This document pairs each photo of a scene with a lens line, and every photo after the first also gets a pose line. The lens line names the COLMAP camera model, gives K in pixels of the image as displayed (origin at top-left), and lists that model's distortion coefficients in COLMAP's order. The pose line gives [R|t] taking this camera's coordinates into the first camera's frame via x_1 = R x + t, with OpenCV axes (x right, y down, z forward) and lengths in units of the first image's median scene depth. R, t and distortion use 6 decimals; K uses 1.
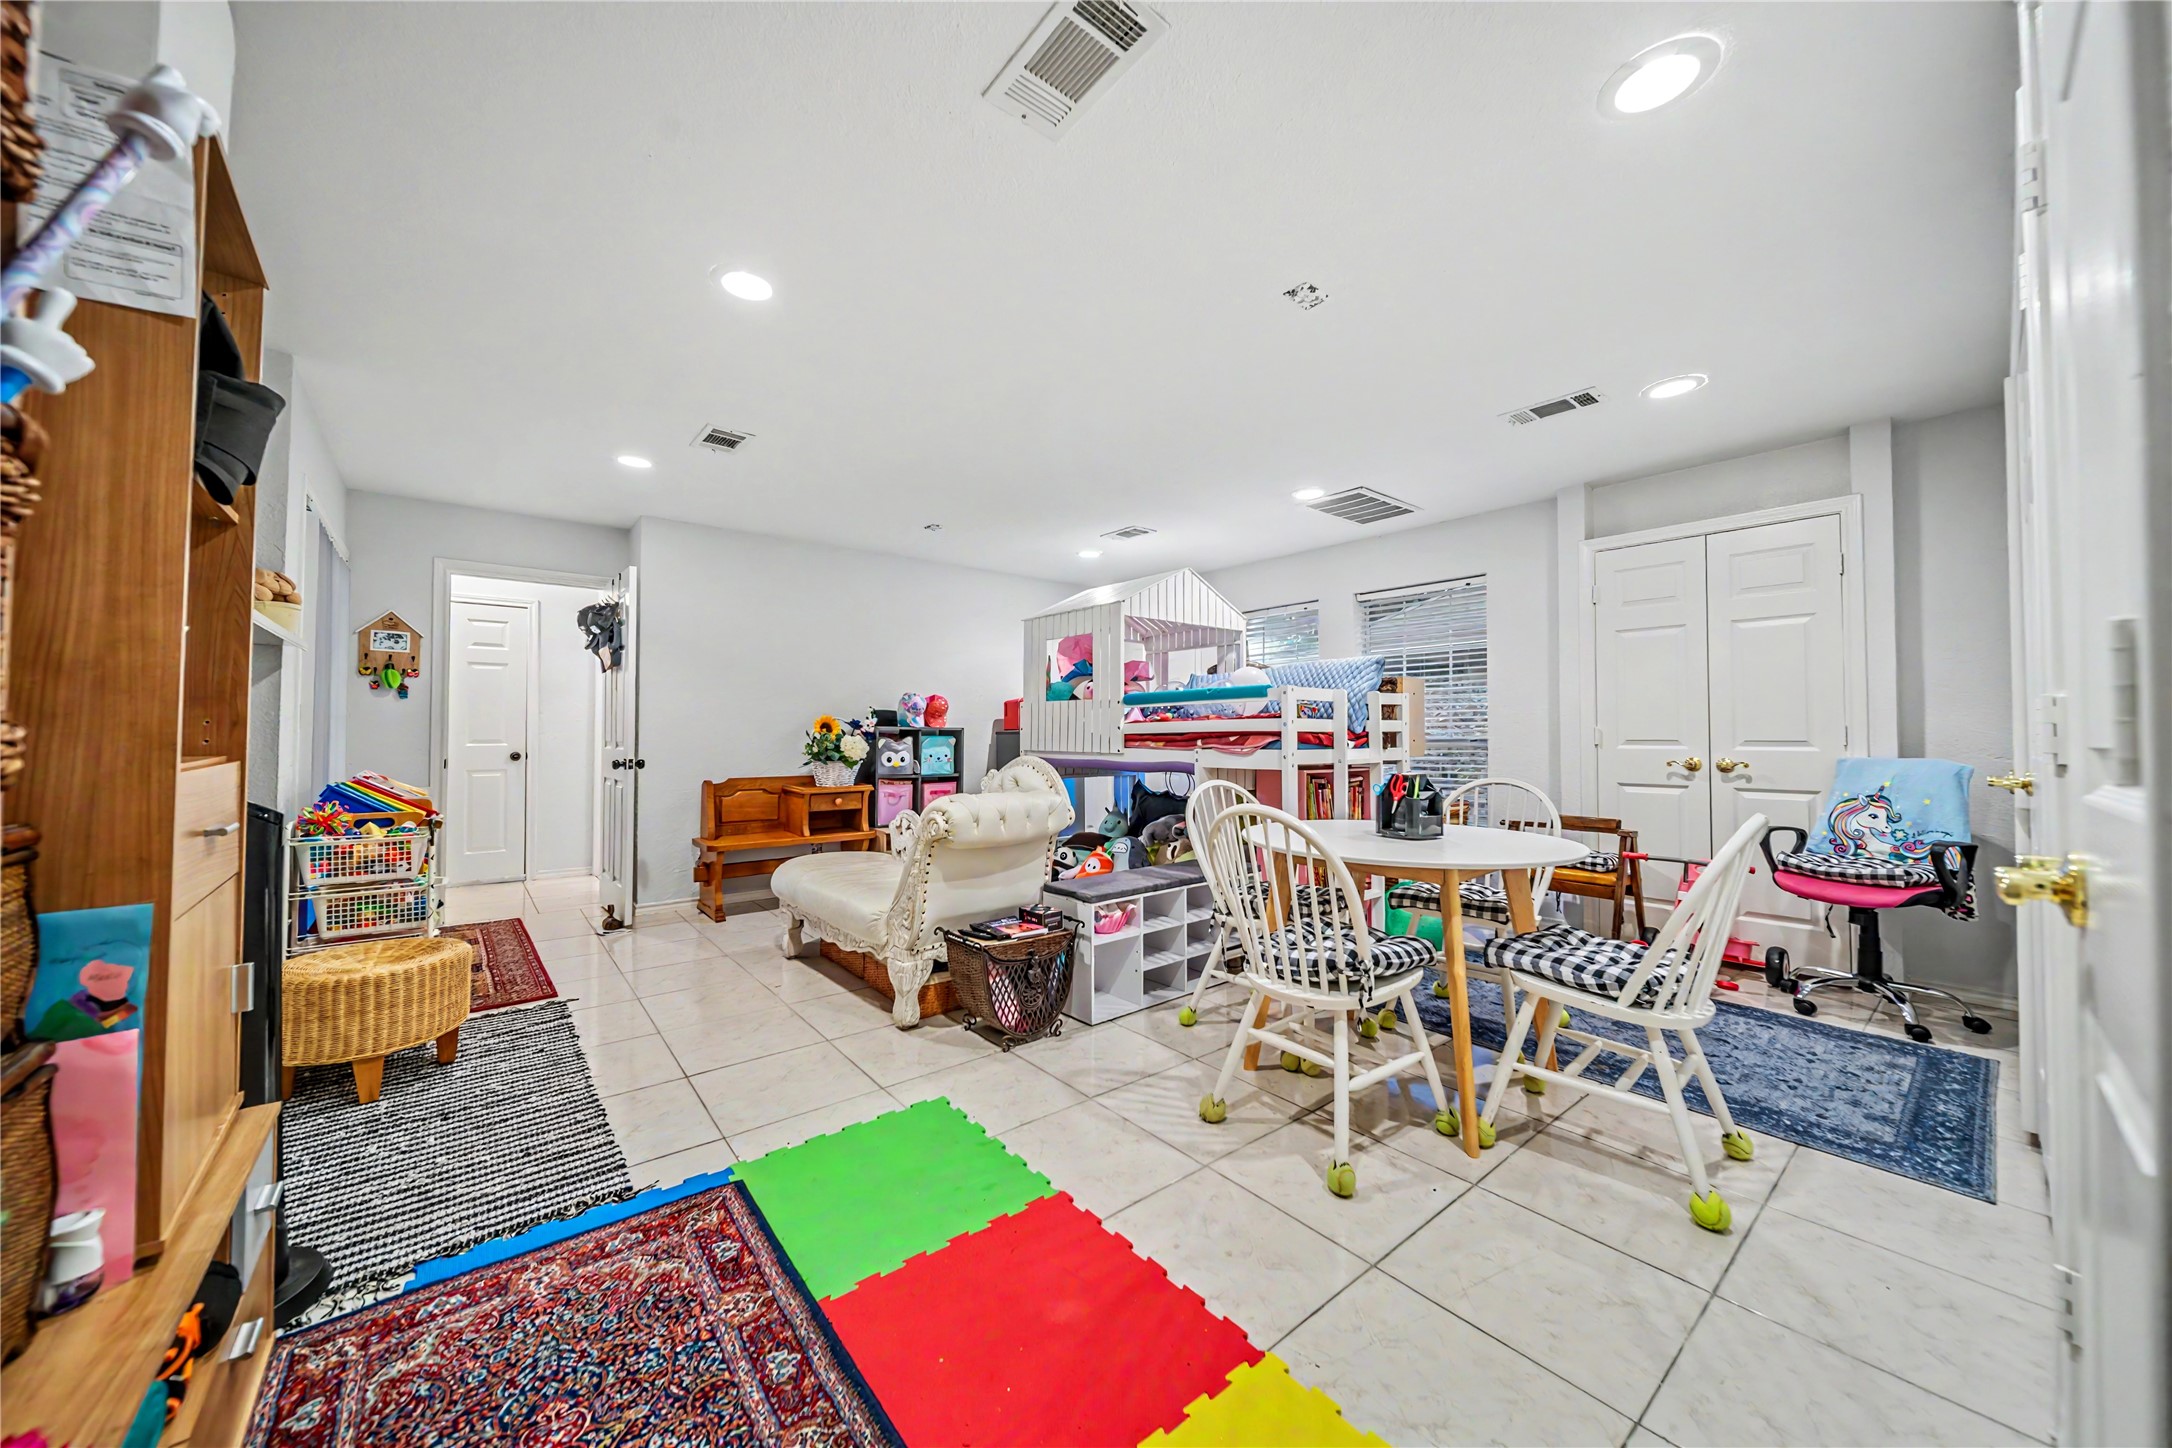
lens RADIAL K [[762.5, 0, 1076.9], [0, 762.5, 721.4], [0, 0, 1]] dist [-0.005998, 0.000035]
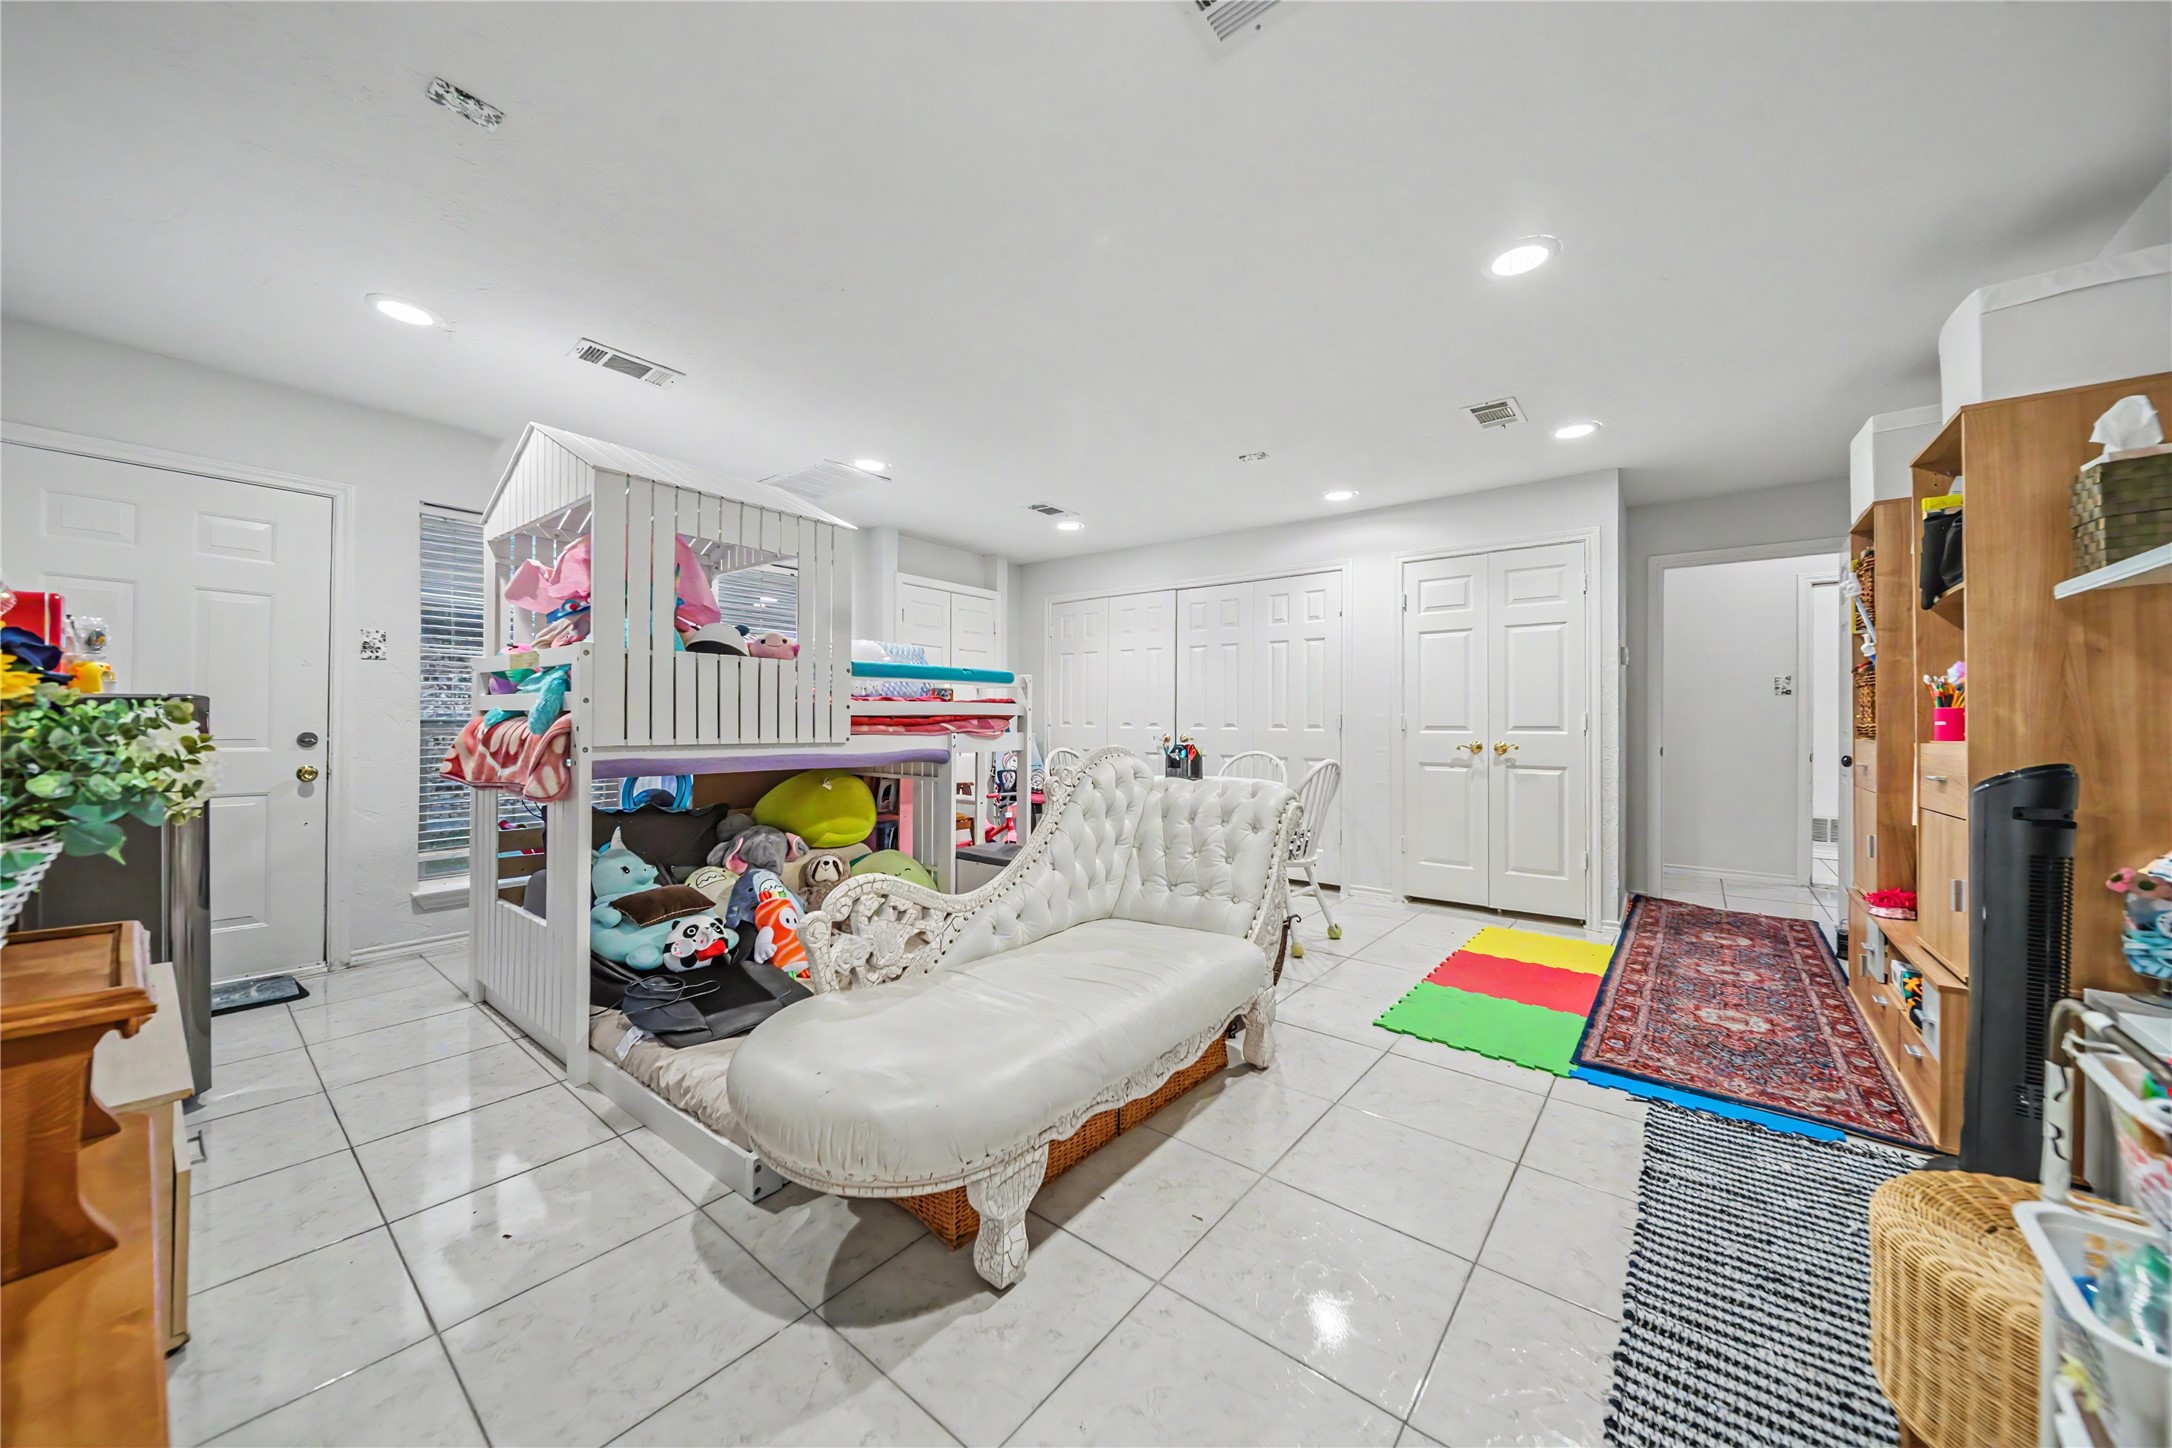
lens RADIAL K [[762.5, 0, 1076.9], [0, 762.5, 721.4], [0, 0, 1]] dist [-0.005998, 0.000035]
pose [[-0.208710, -0.001594, 0.977976, -1.324166], [-0.028065, 0.999597, -0.004360, 0.037567], [-0.977575, -0.028357, -0.208671, 1.820387]]
